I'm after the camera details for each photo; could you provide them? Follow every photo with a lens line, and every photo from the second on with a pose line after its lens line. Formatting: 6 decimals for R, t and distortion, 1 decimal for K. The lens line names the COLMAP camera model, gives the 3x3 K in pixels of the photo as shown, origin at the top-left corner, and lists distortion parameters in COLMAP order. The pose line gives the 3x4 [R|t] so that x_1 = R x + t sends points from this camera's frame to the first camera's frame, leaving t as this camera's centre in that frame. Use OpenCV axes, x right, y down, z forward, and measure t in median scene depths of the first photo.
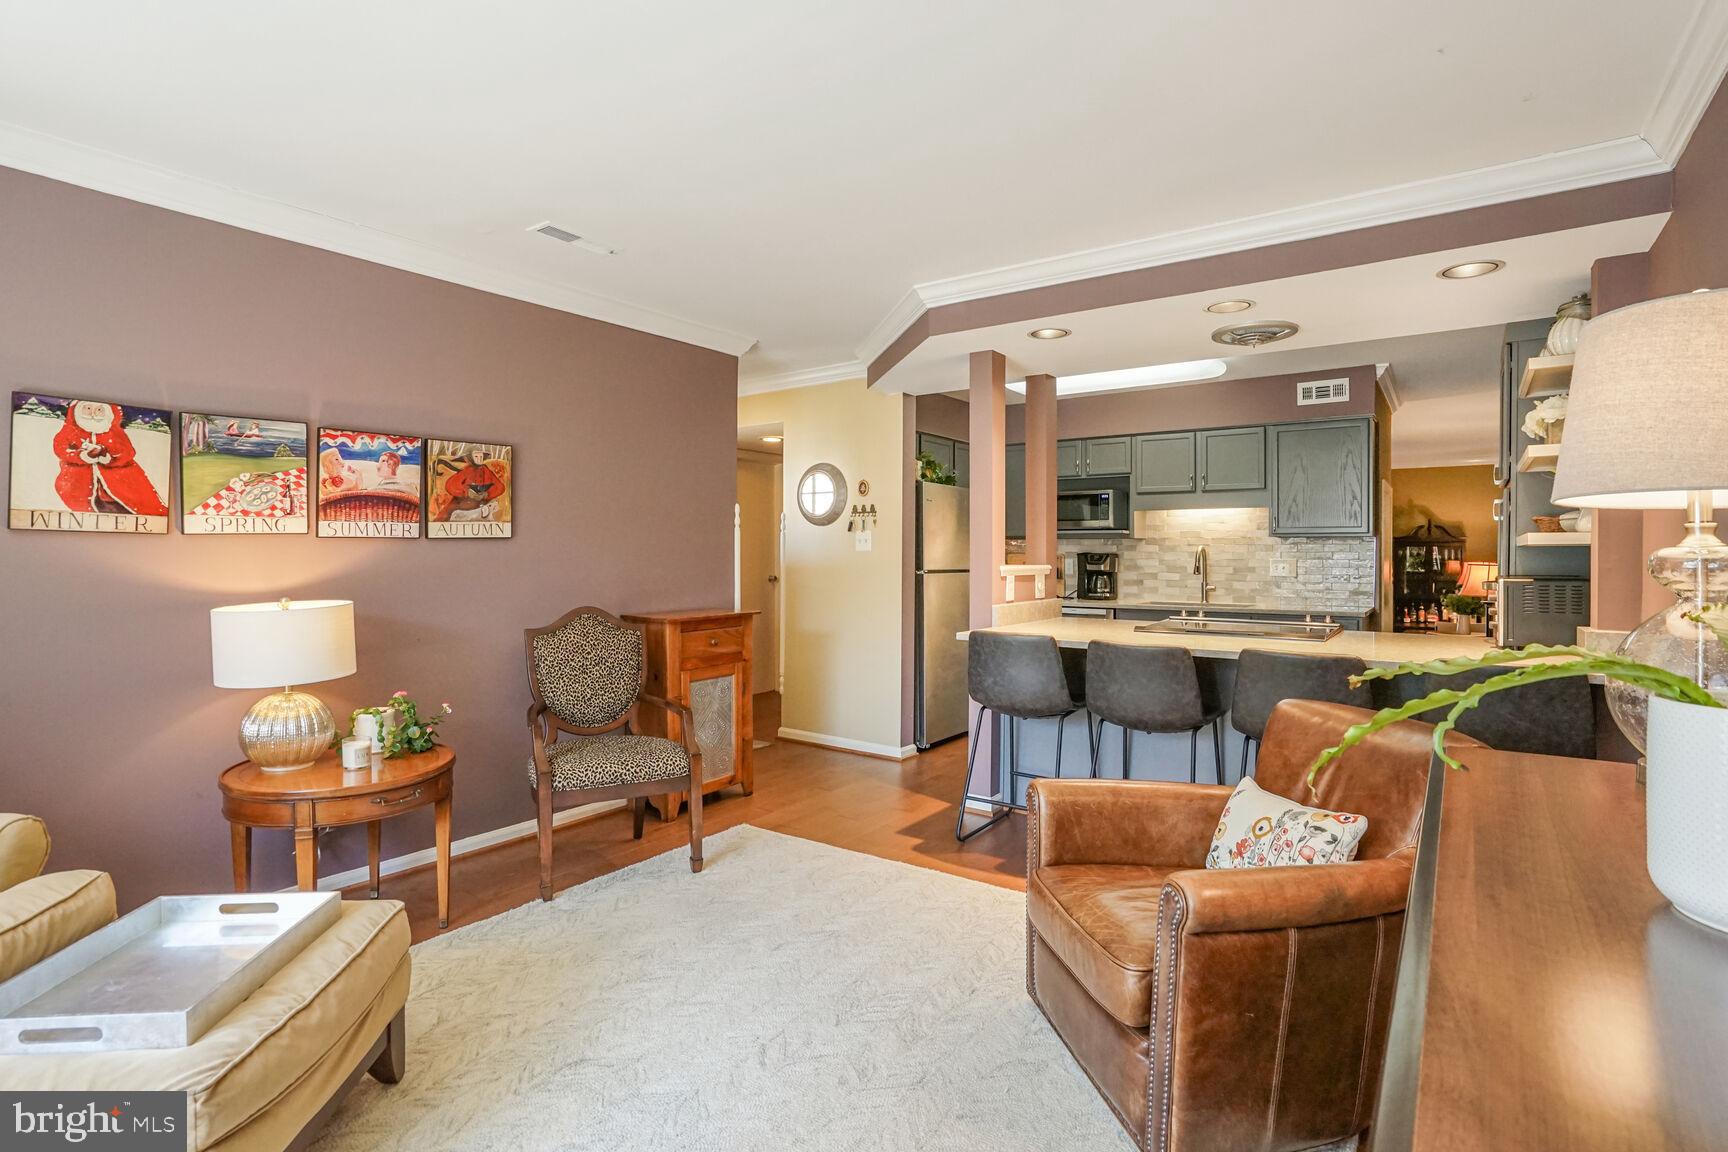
lens RADIAL K [[881.5, 0, 867.6], [0, 881.5, 548.5], [0, 0, 1]] dist [-0.039947, 0.000442]
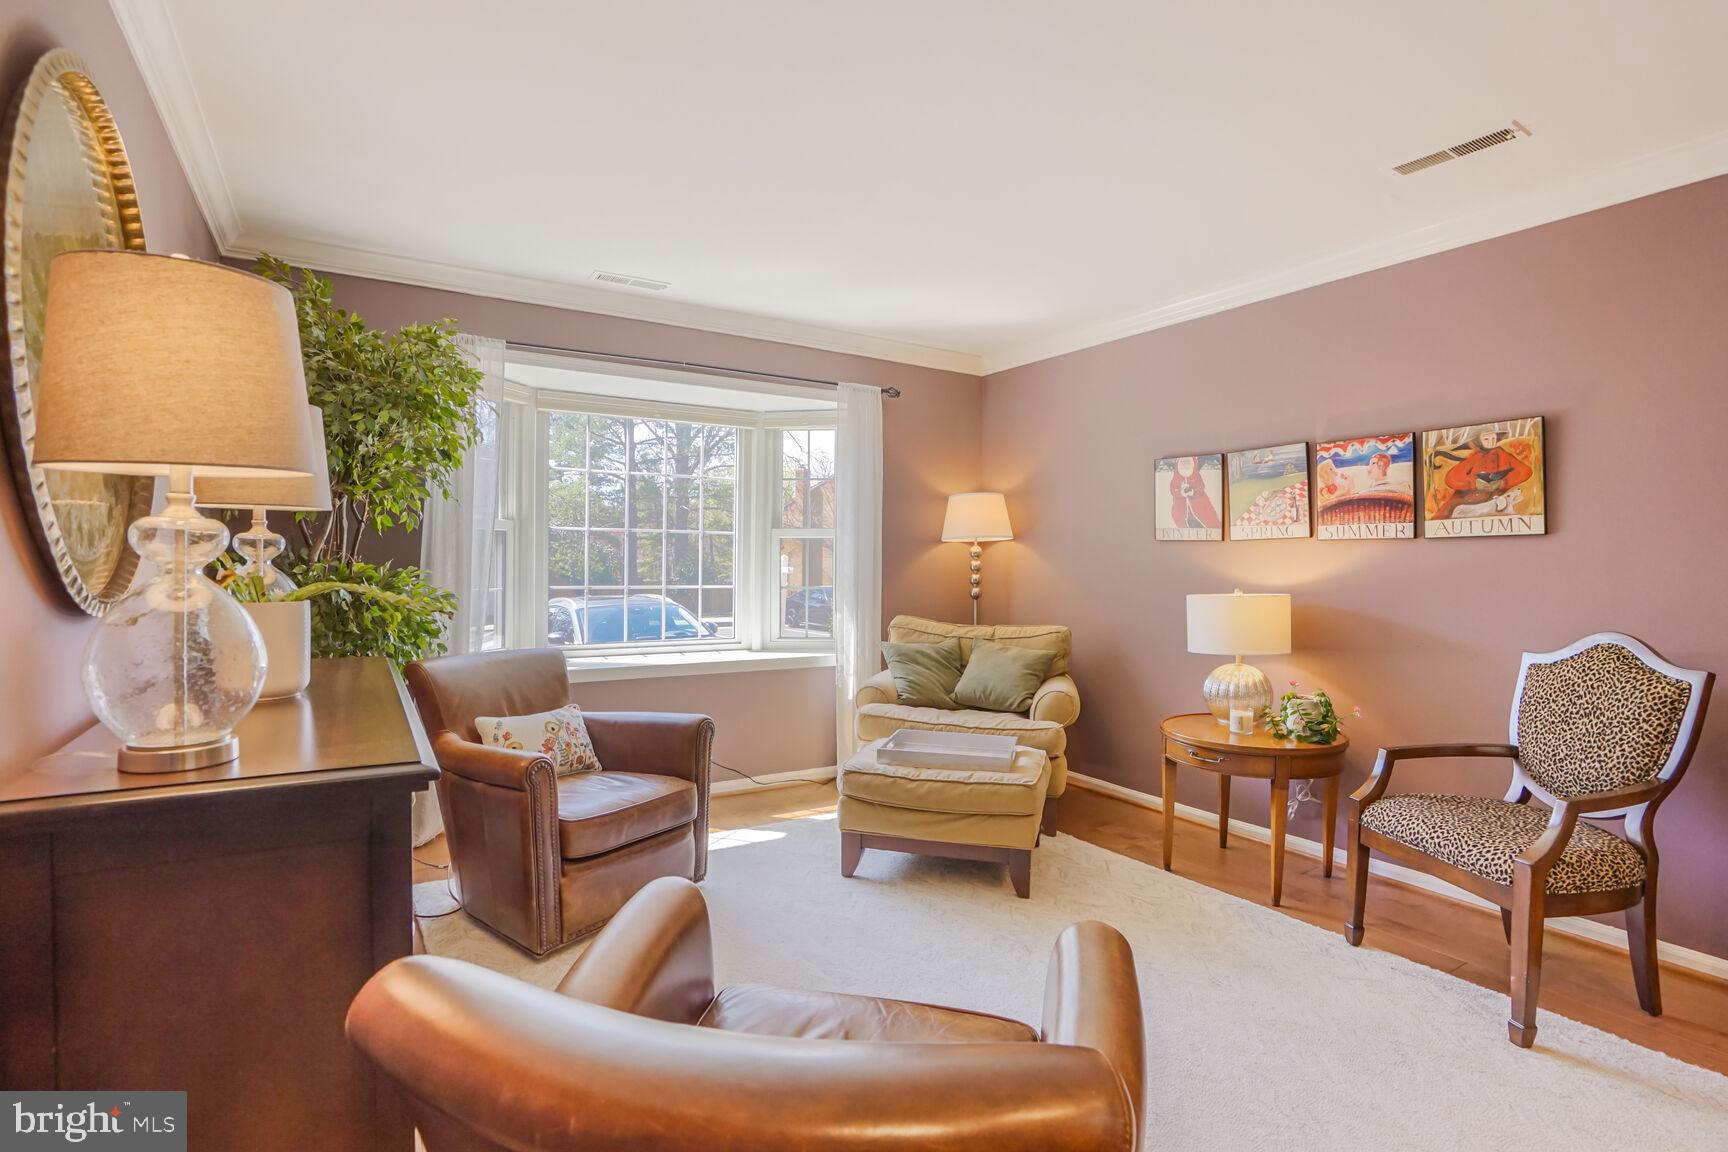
lens RADIAL K [[853.2, 0, 864.0], [0, 853.2, 576.0], [0, 0, 1]] dist [-0.046942, -0.000067]
pose [[-0.416679, 0.013373, -0.908955, 0.513750], [-0.005056, 0.999842, 0.017028, 0.015264], [0.909040, 0.011691, -0.416546, 0.763902]]
